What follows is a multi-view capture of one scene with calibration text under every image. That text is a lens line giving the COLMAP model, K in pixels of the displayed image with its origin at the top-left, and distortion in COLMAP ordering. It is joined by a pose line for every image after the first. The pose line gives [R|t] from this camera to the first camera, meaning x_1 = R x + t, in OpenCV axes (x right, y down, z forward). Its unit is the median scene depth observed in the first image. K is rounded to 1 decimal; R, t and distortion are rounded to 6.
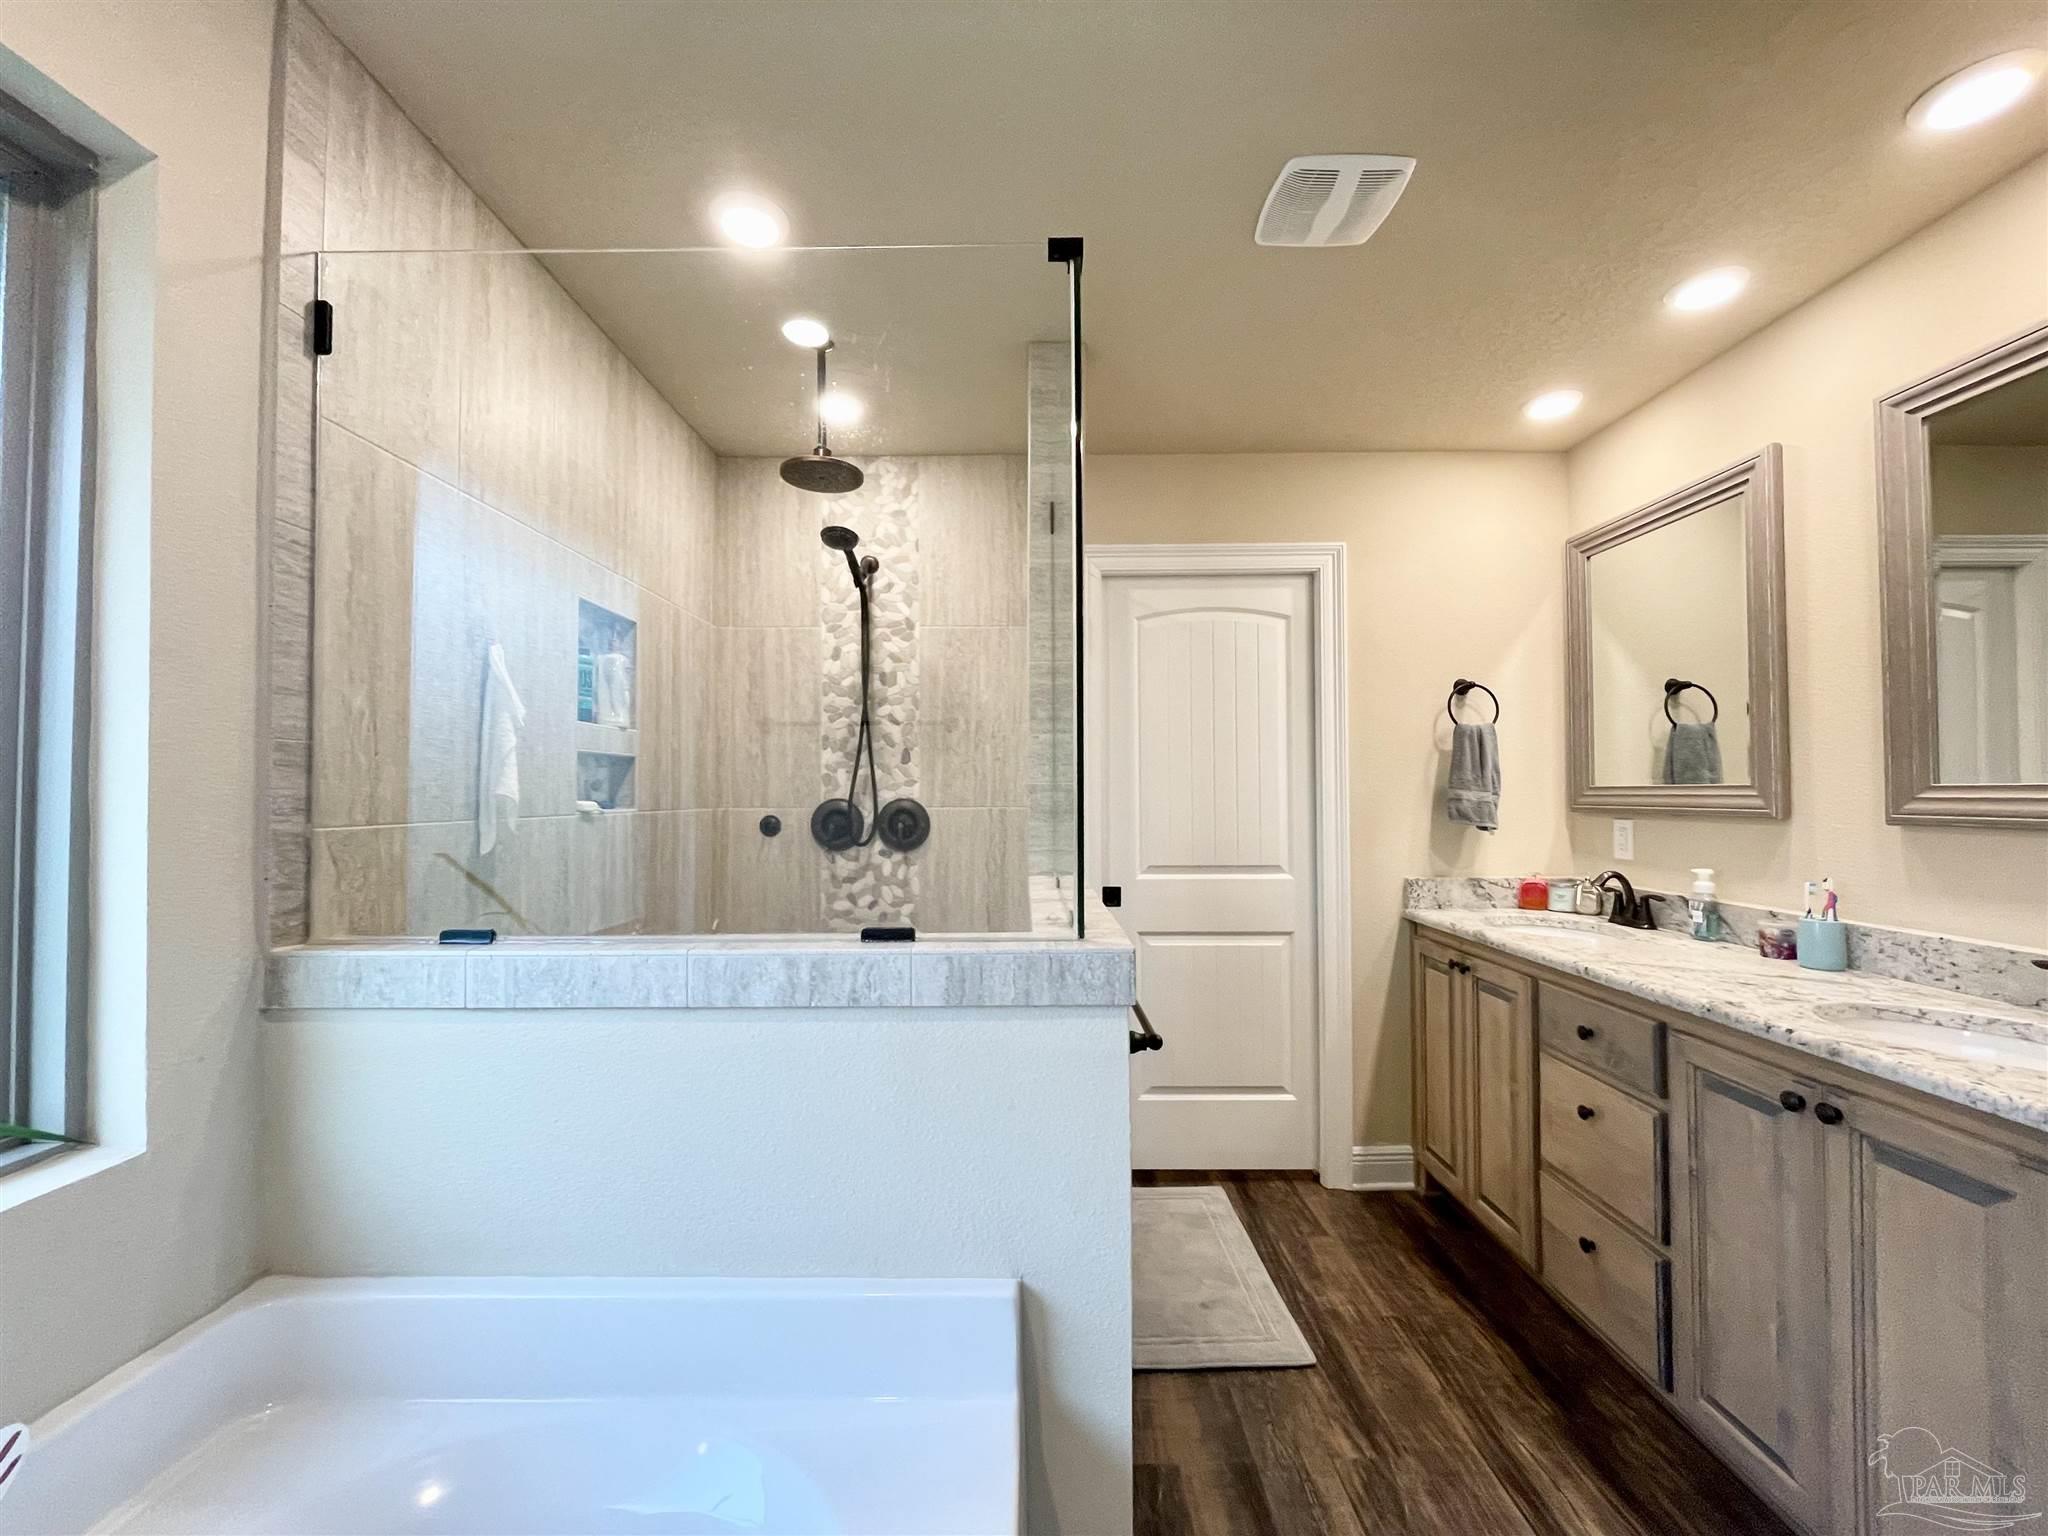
lens RADIAL K [[827.6, 0, 1021.6], [0, 827.6, 775.1], [0, 0, 1]] dist [0.000244, 0.000273]
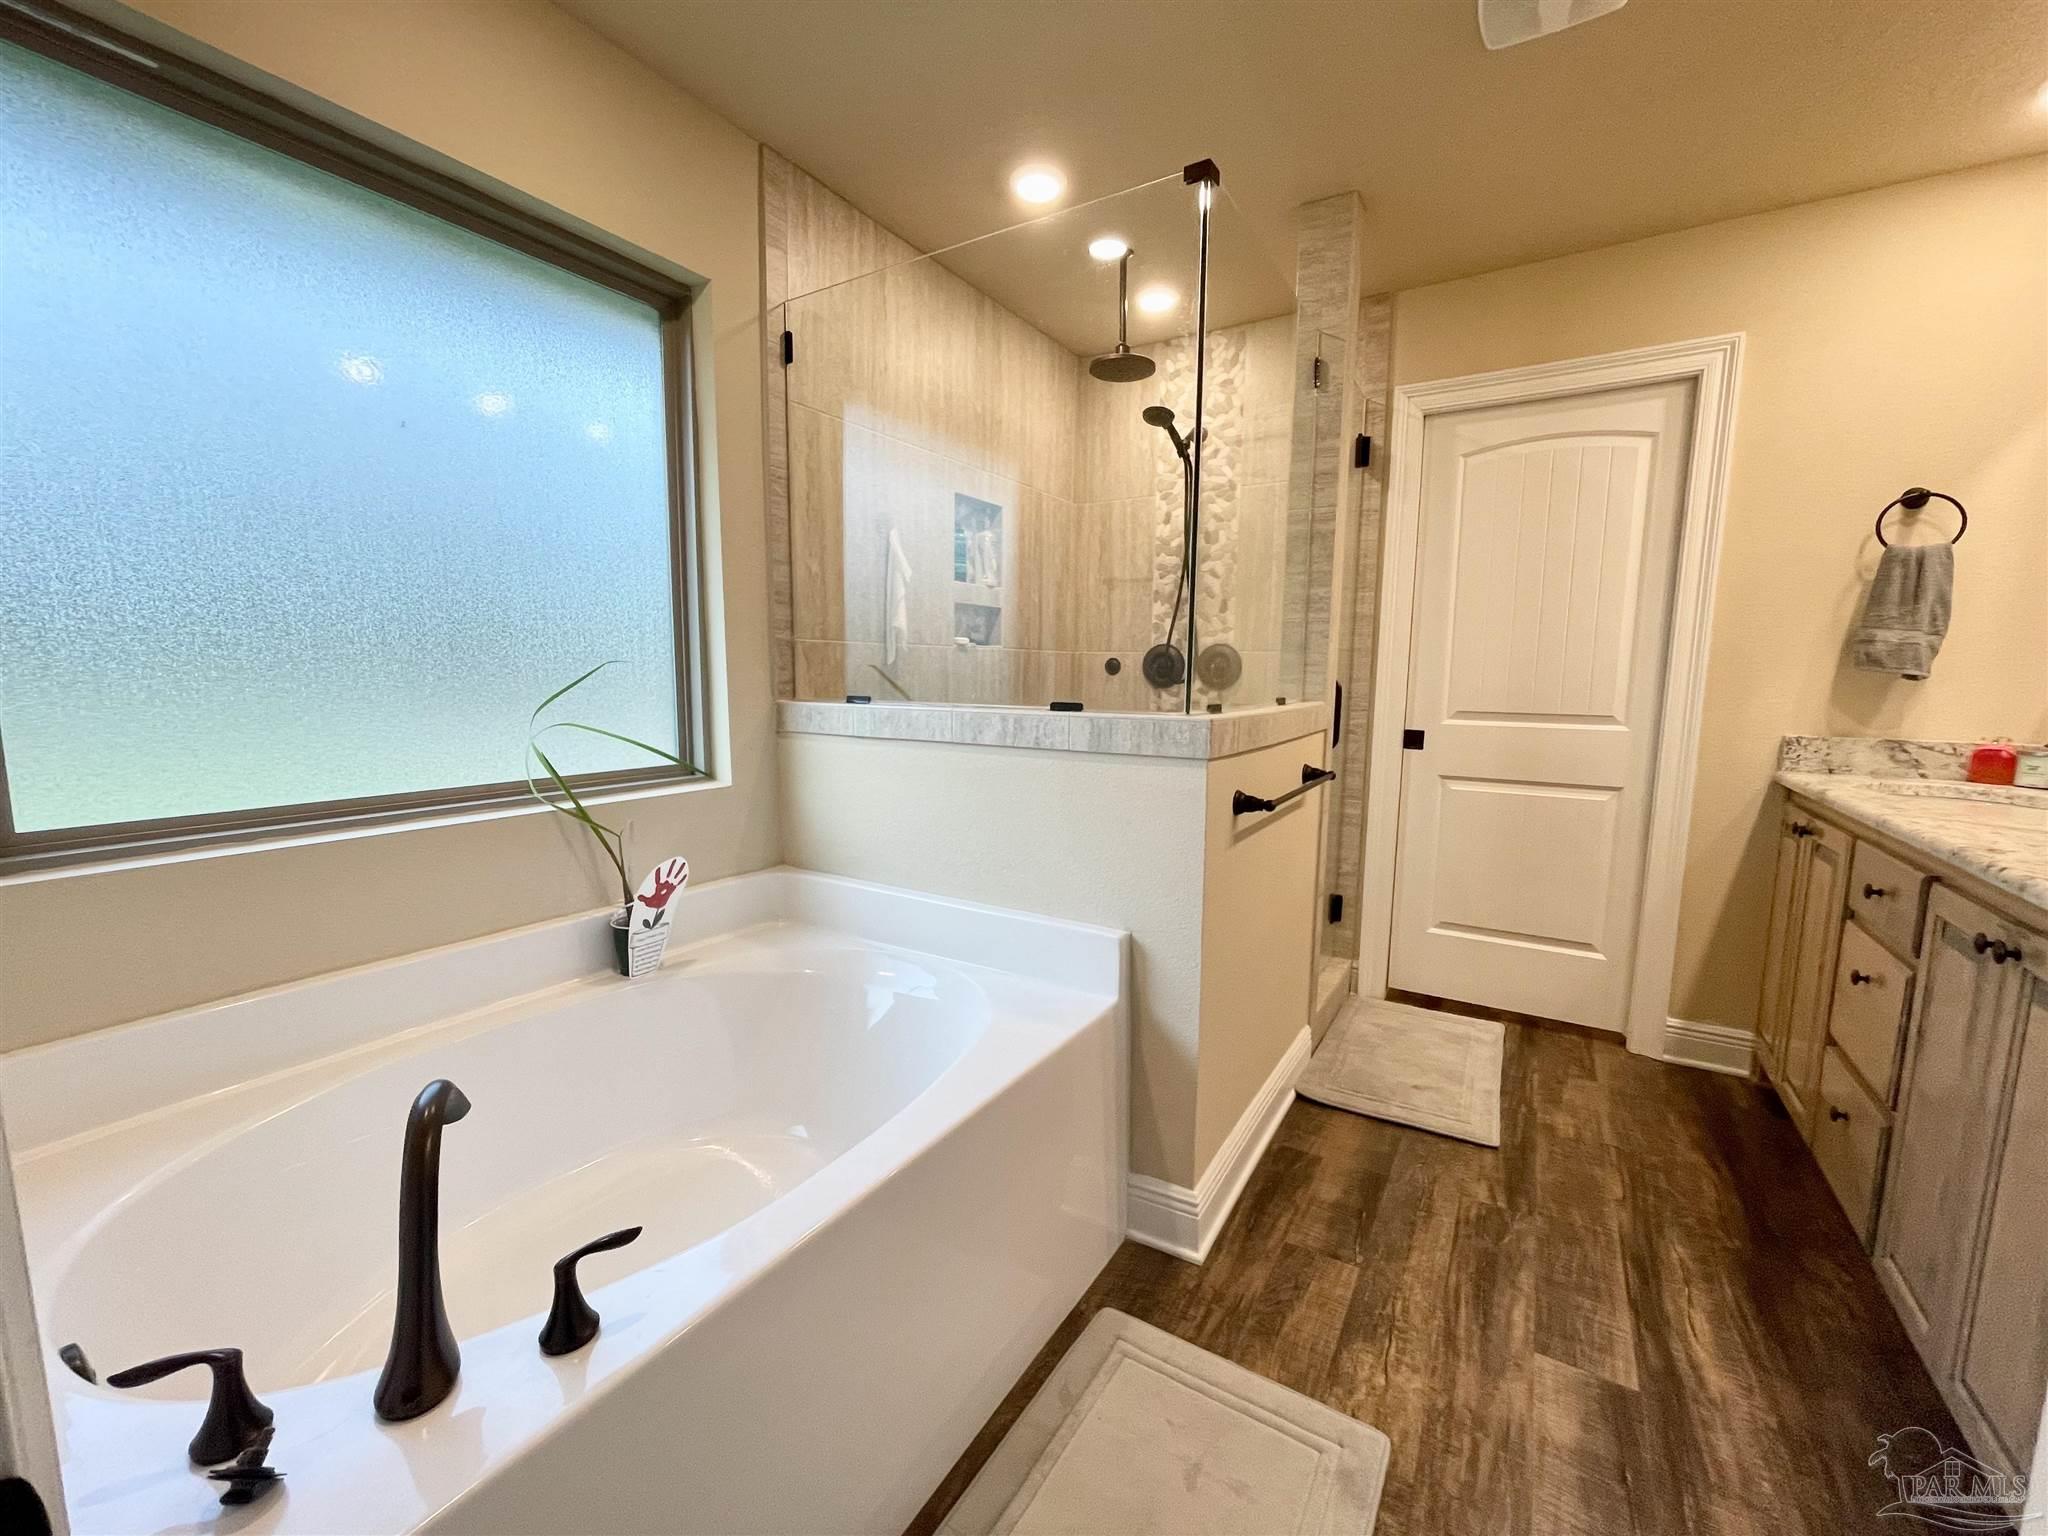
lens RADIAL K [[827.6, 0, 1022.9], [0, 827.6, 769.0], [0, 0, 1]] dist [0.000244, 0.000273]
pose [[0.852425, 0.076671, -0.517198, 0.299742], [-0.002713, 0.989825, 0.142264, 0.048694], [0.522843, -0.119866, 0.843959, -0.175082]]
